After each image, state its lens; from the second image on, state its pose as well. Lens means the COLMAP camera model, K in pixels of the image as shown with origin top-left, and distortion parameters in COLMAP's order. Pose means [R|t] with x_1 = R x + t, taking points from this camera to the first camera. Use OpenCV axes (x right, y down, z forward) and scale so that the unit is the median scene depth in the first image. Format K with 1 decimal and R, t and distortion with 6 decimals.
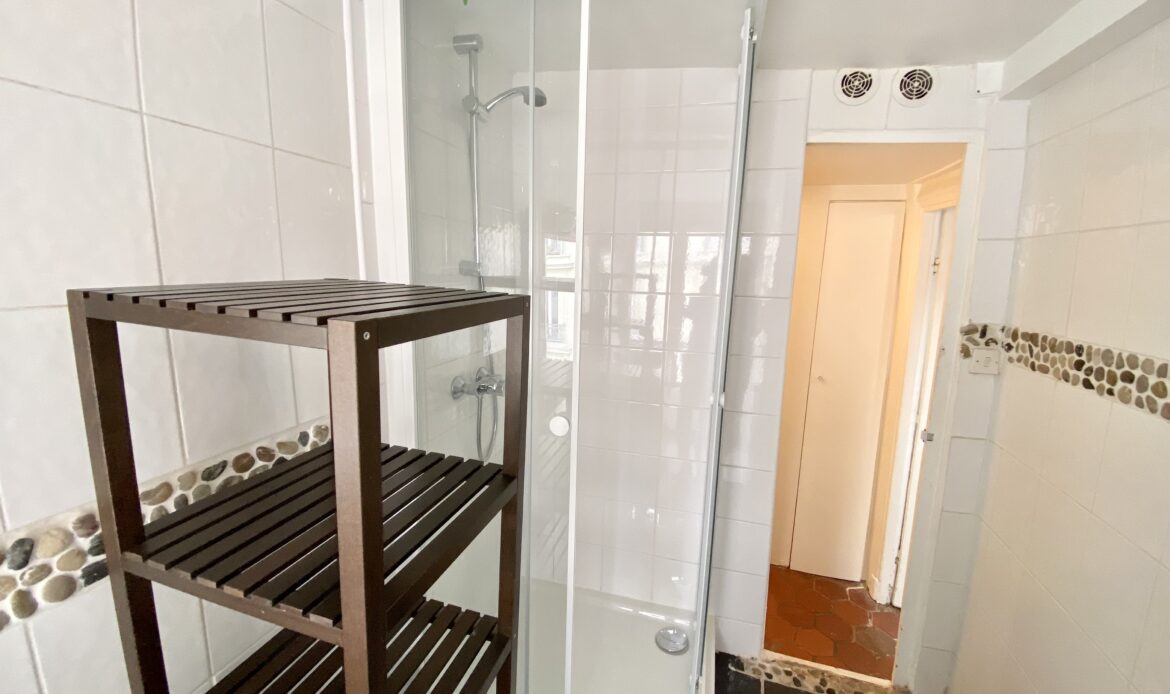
lens RADIAL K [[473.7, 0, 587.2], [0, 473.7, 346.5], [0, 0, 1]] dist [0.018027, -0.019904]
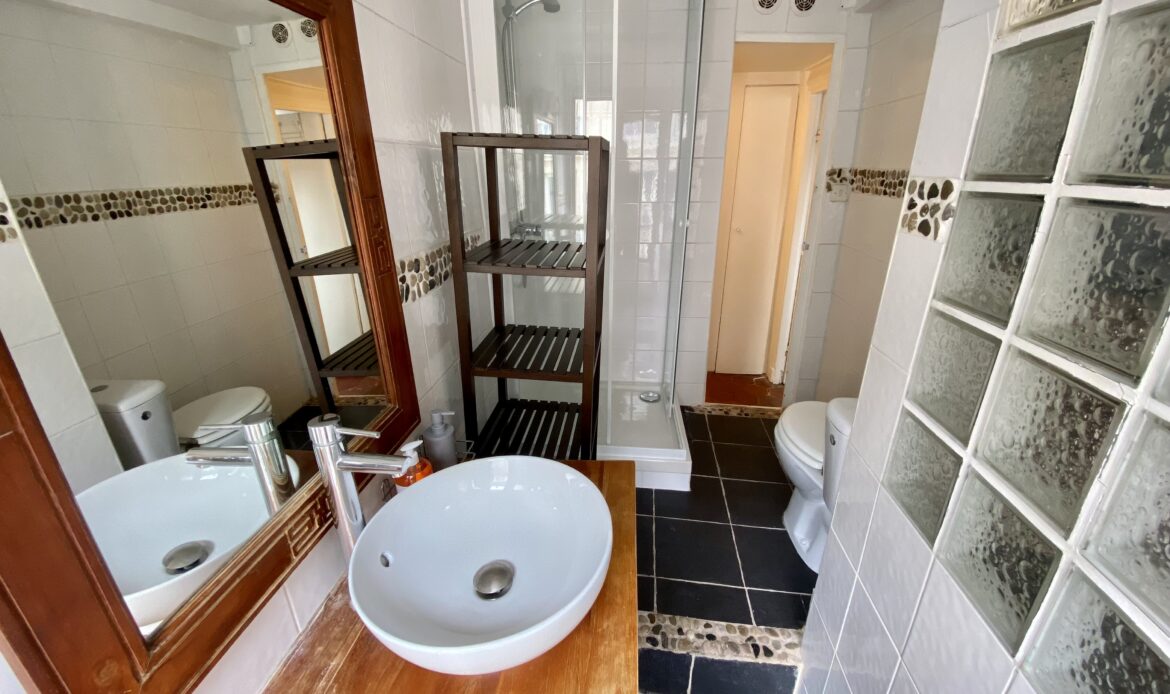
lens RADIAL K [[455.5, 0, 585.0], [0, 455.5, 347.0], [0, 0, 1]] dist [-0.000992, -0.017697]
pose [[0.985148, -0.099415, 0.139998, -0.275290], [0.066781, 0.972984, 0.221004, 0.140280], [-0.158187, -0.208372, 0.965172, -0.450344]]
